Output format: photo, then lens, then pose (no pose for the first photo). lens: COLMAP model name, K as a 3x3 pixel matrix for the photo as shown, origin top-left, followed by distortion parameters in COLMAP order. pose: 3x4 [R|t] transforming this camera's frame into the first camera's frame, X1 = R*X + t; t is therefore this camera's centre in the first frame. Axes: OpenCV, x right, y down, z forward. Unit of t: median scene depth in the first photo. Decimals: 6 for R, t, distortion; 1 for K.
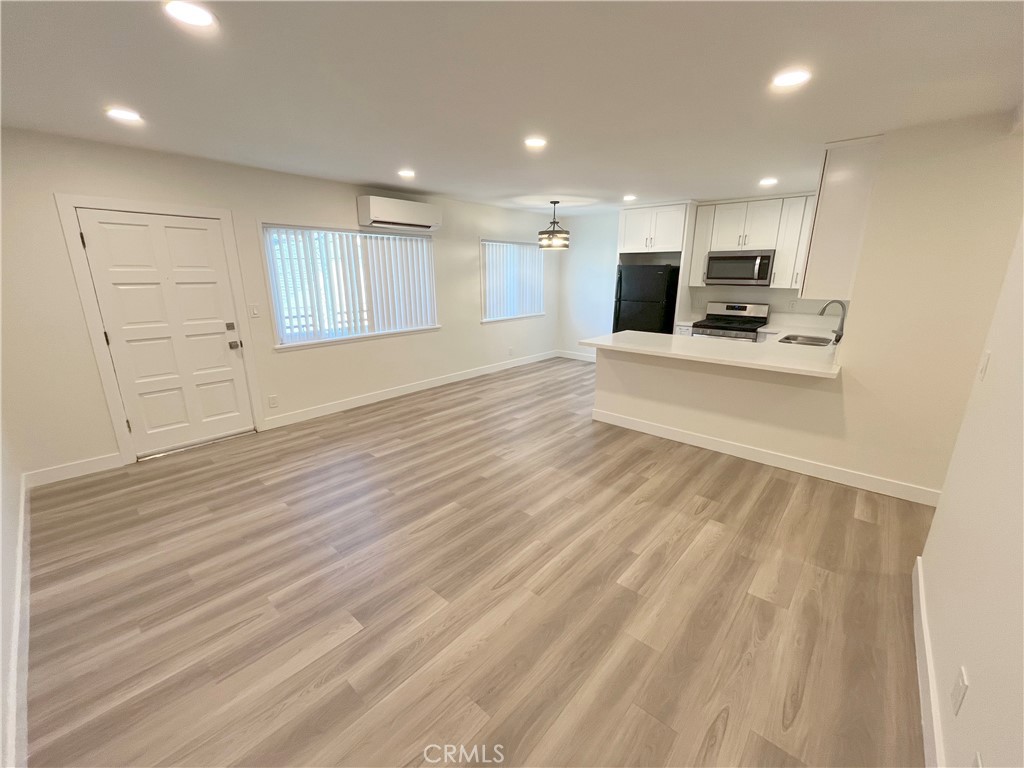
lens RADIAL K [[419.7, 0, 510.4], [0, 419.7, 381.2], [0, 0, 1]] dist [-0.000806, -0.000097]
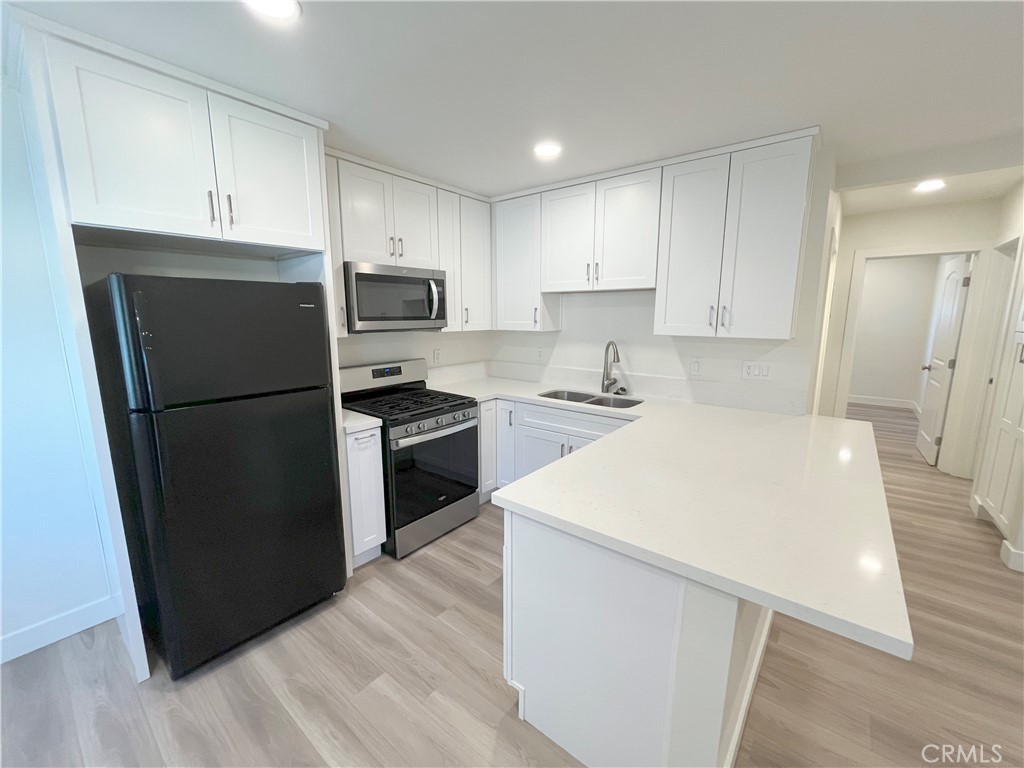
lens RADIAL K [[419.7, 0, 510.4], [0, 419.7, 381.2], [0, 0, 1]] dist [-0.000806, -0.000097]
pose [[-0.052017, -0.163506, 0.985170, -0.001833], [0.255283, 0.951552, 0.171406, -0.314171], [-0.965466, 0.260413, -0.007757, 1.246452]]
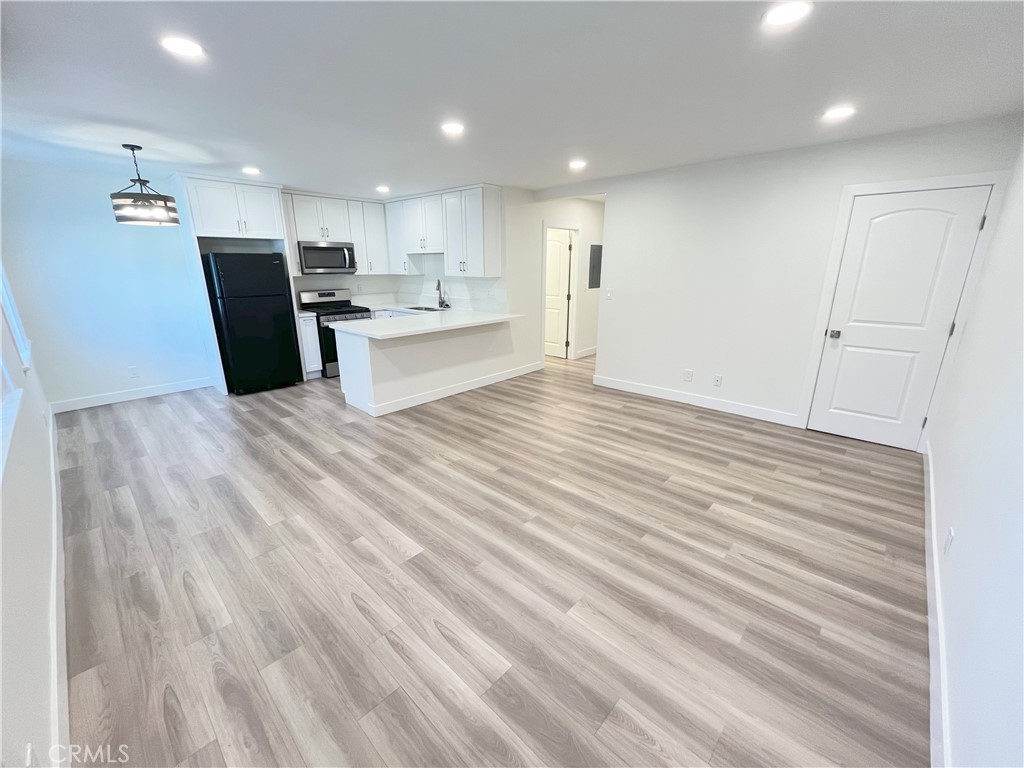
lens RADIAL K [[419.7, 0, 510.4], [0, 419.7, 381.2], [0, 0, 1]] dist [-0.000806, -0.000097]
pose [[0.021198, -0.272281, 0.961984, -0.822344], [0.255879, 0.931630, 0.258052, -0.181326], [-0.966476, 0.240681, 0.089419, 0.721466]]
